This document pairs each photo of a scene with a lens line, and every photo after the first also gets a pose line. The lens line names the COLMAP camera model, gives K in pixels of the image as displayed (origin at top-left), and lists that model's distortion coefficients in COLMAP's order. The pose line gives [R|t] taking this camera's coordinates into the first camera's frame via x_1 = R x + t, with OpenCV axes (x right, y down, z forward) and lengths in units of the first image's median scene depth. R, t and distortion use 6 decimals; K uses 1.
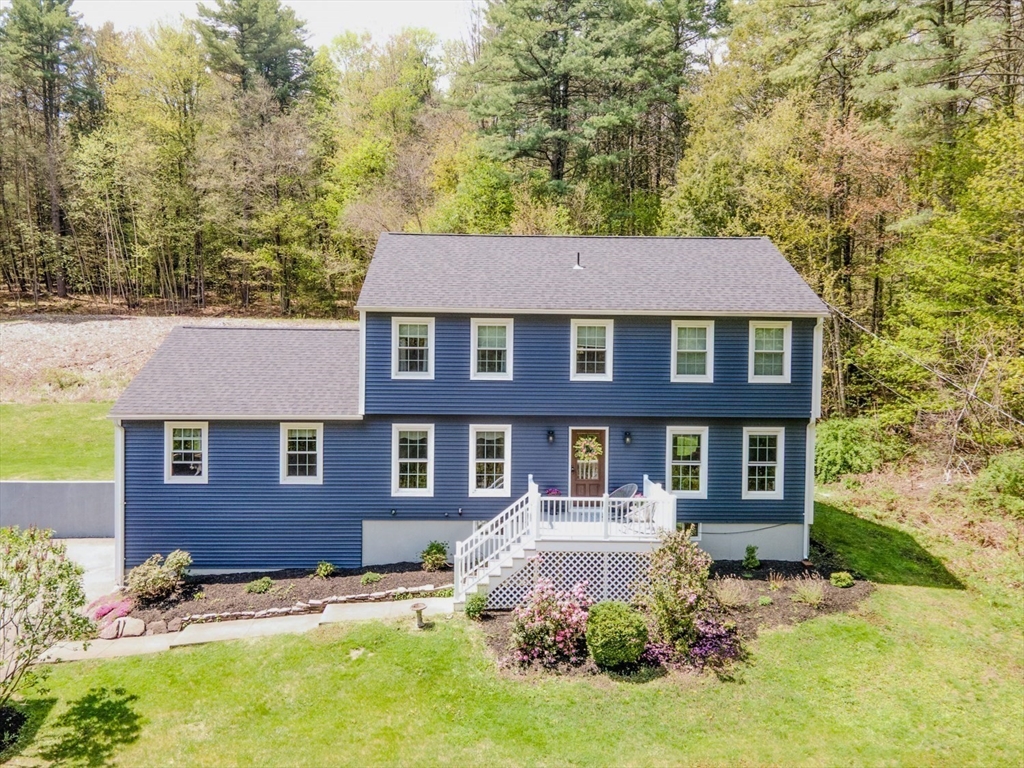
lens RADIAL K [[741.7, 0, 507.2], [0, 741.7, 384.6], [0, 0, 1]] dist [0.032157, 0.003751]
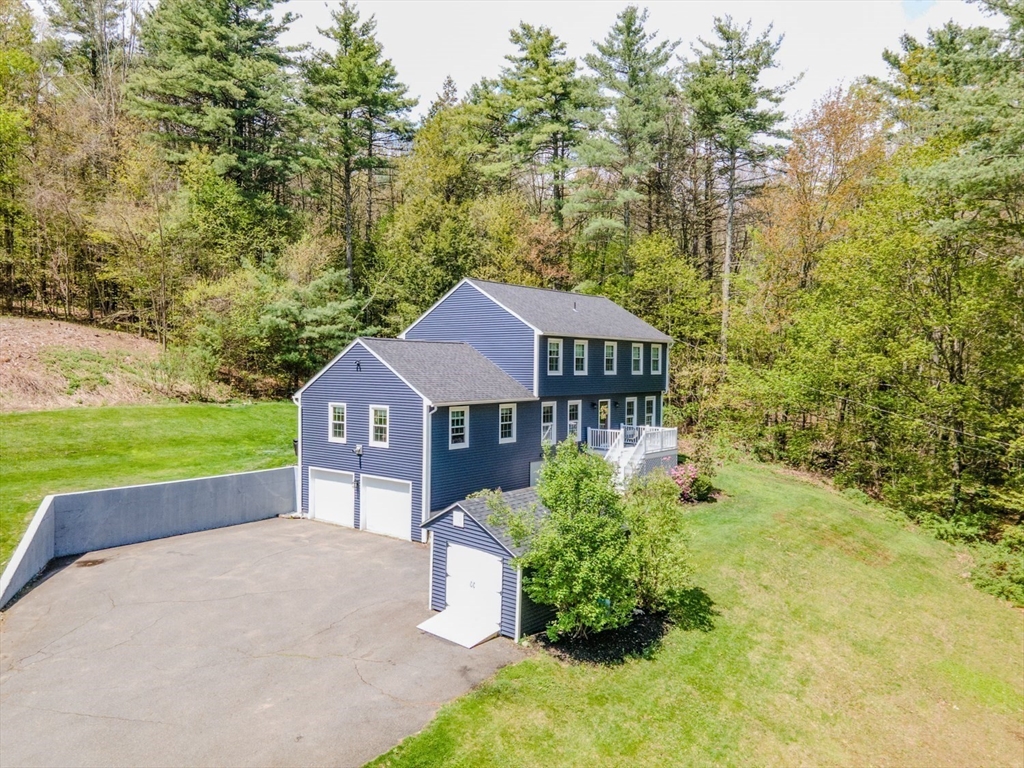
lens RADIAL K [[741.7, 0, 507.2], [0, 741.7, 384.6], [0, 0, 1]] dist [0.032157, 0.003751]
pose [[0.655252, -0.024515, 0.755013, -1.465079], [0.011083, 0.999678, 0.022841, -0.025426], [-0.755329, -0.006598, 0.655312, -0.028068]]
